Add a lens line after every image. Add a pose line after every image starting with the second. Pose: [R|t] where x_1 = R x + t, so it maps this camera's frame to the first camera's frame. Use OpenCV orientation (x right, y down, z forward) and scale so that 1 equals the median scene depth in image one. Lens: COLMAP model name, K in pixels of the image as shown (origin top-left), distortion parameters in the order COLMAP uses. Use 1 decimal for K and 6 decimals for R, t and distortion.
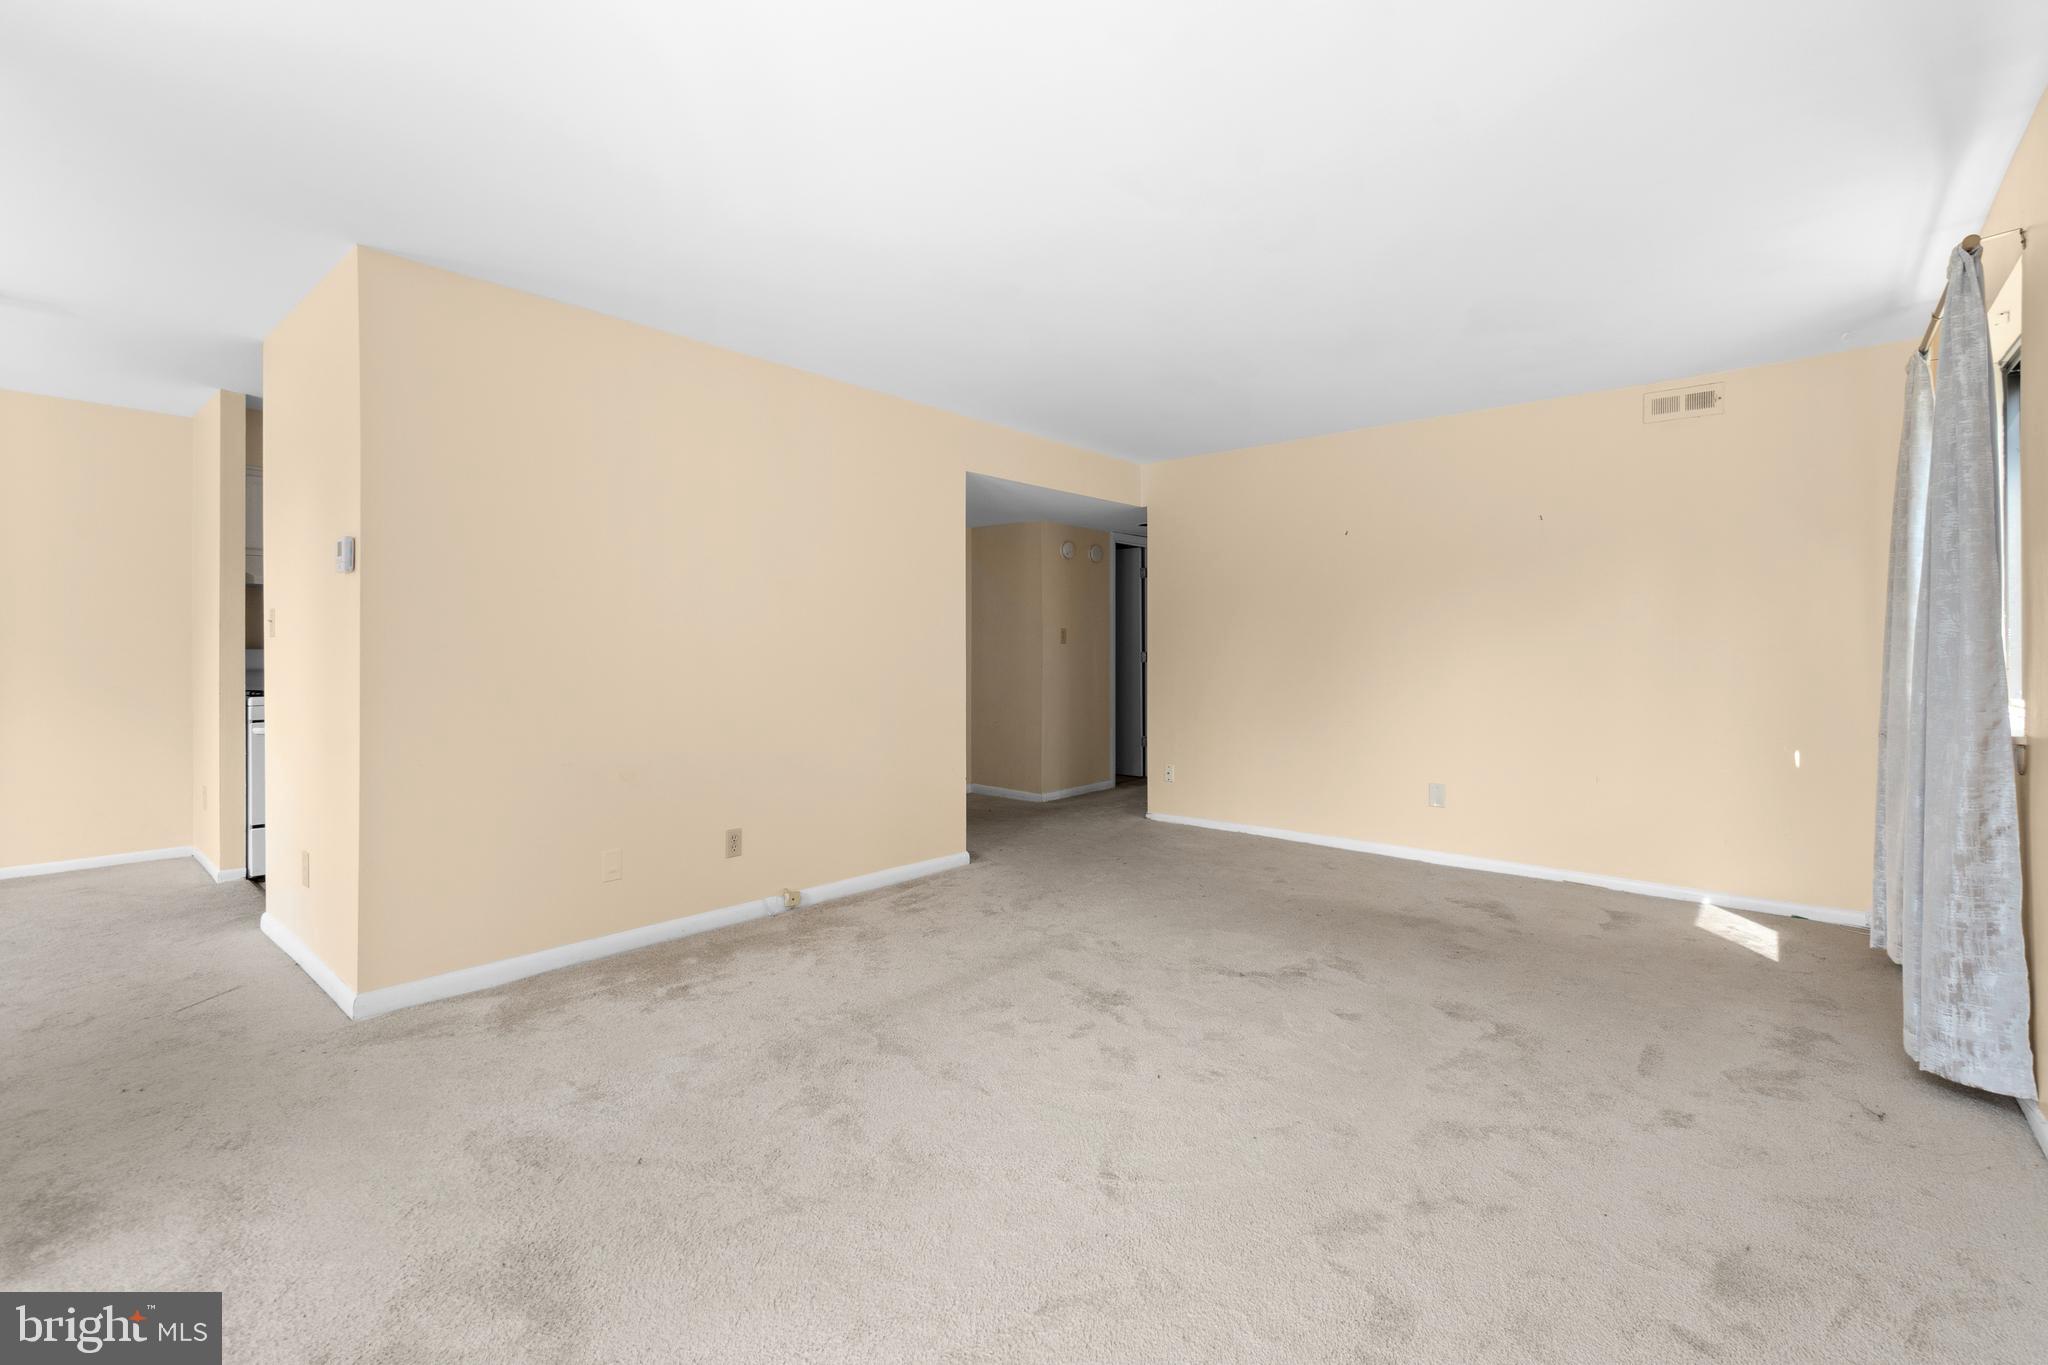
lens RADIAL K [[888.8, 0, 1016.5], [0, 888.8, 668.6], [0, 0, 1]] dist [-0.002178, -0.000085]
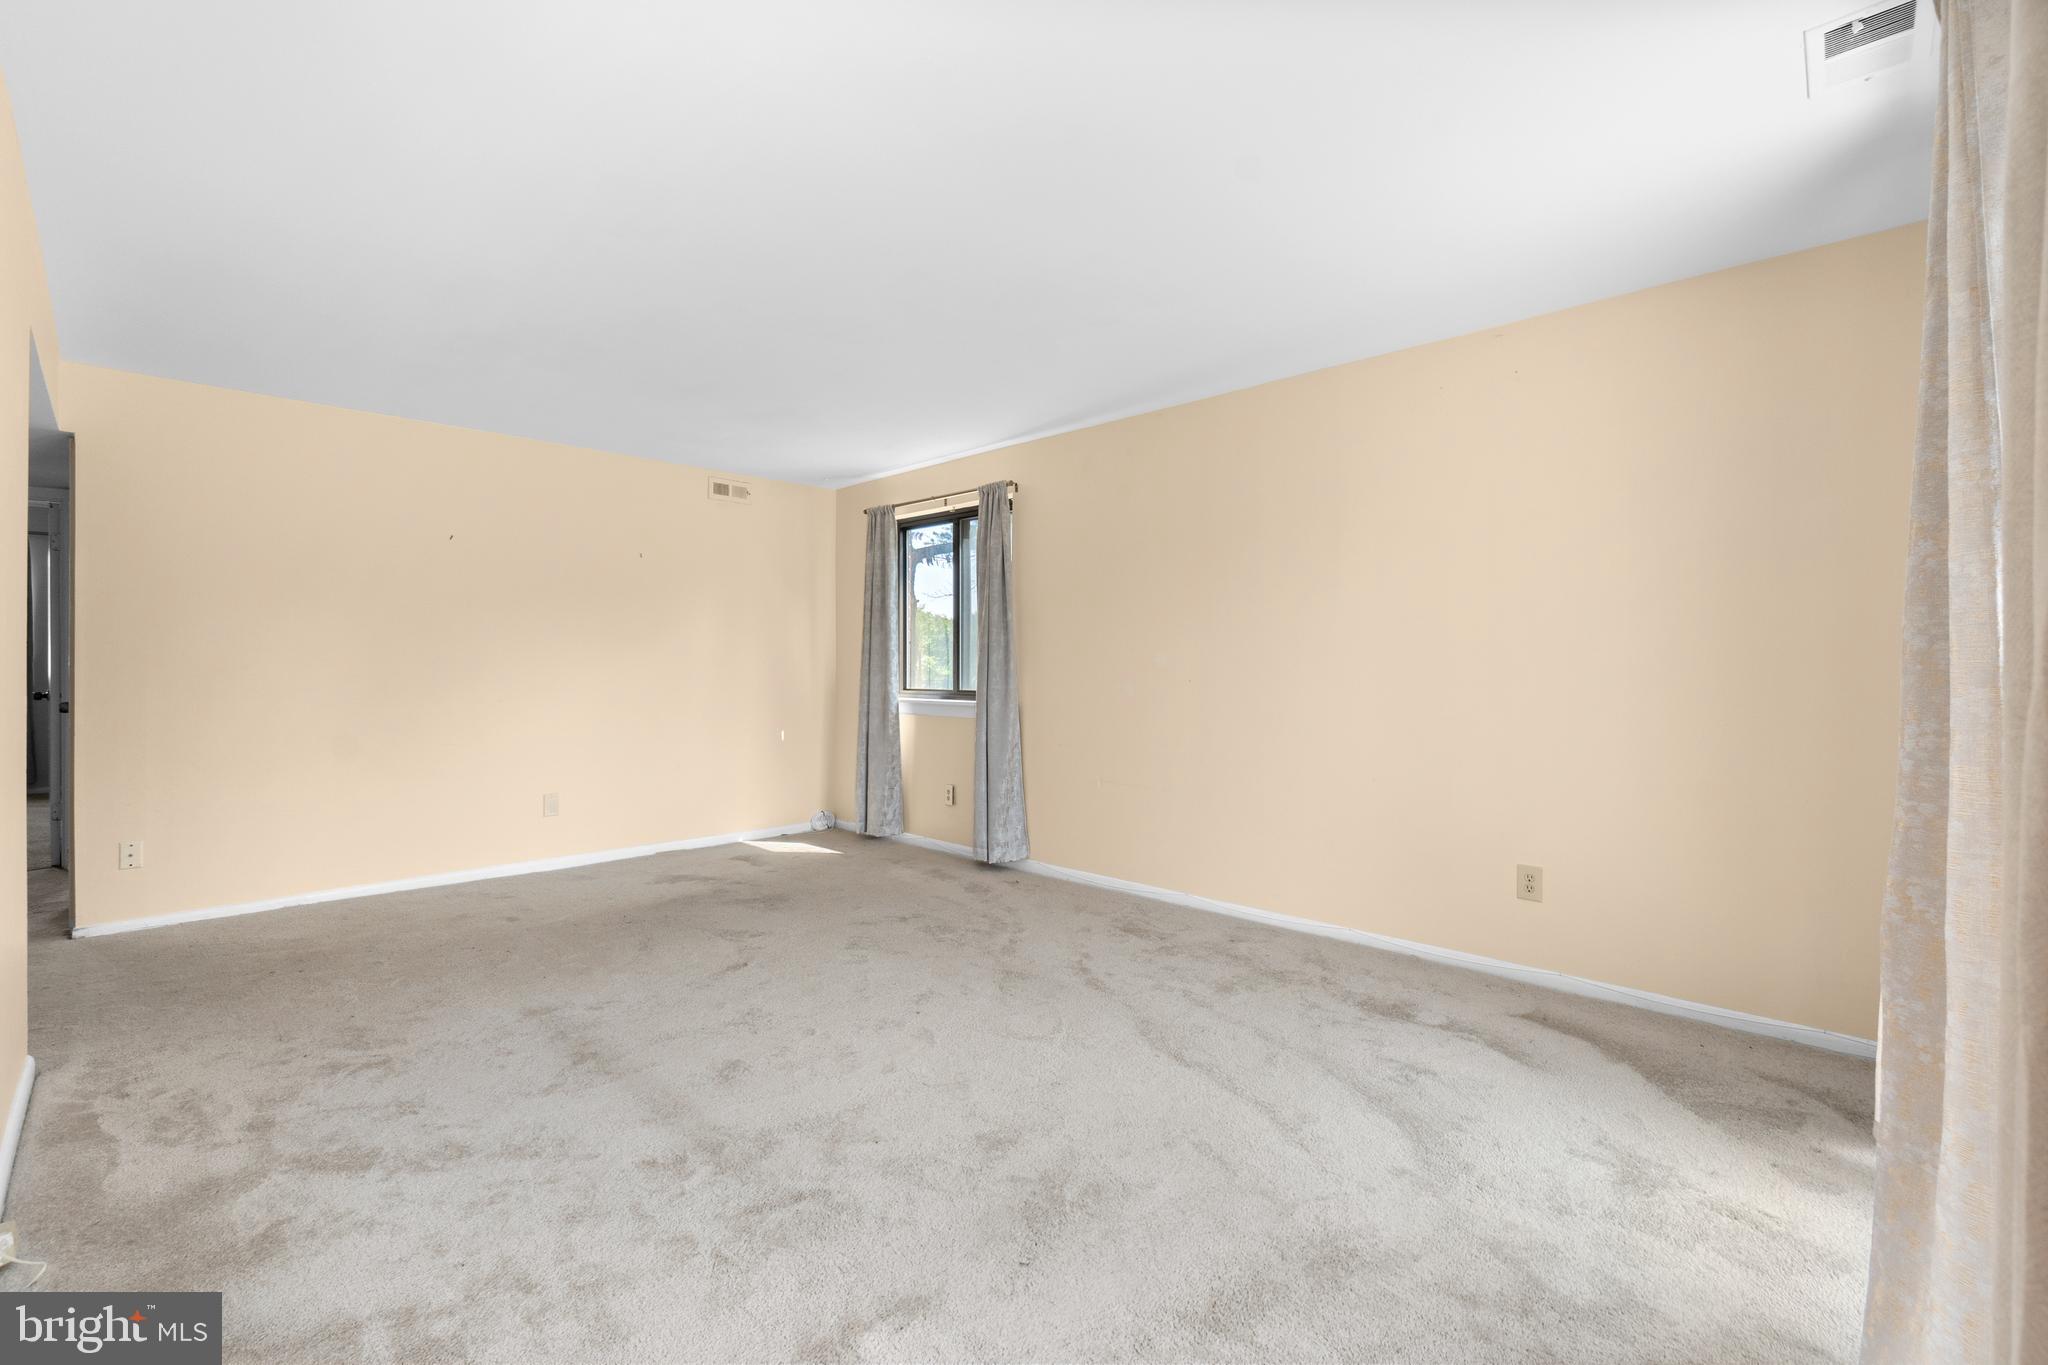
lens RADIAL K [[888.8, 0, 1016.5], [0, 888.8, 668.6], [0, 0, 1]] dist [-0.002178, -0.000085]
pose [[0.060026, -0.006891, 0.998173, -0.636138], [0.017157, 0.999836, 0.005871, -0.015617], [-0.998049, 0.016774, 0.060135, 0.461242]]
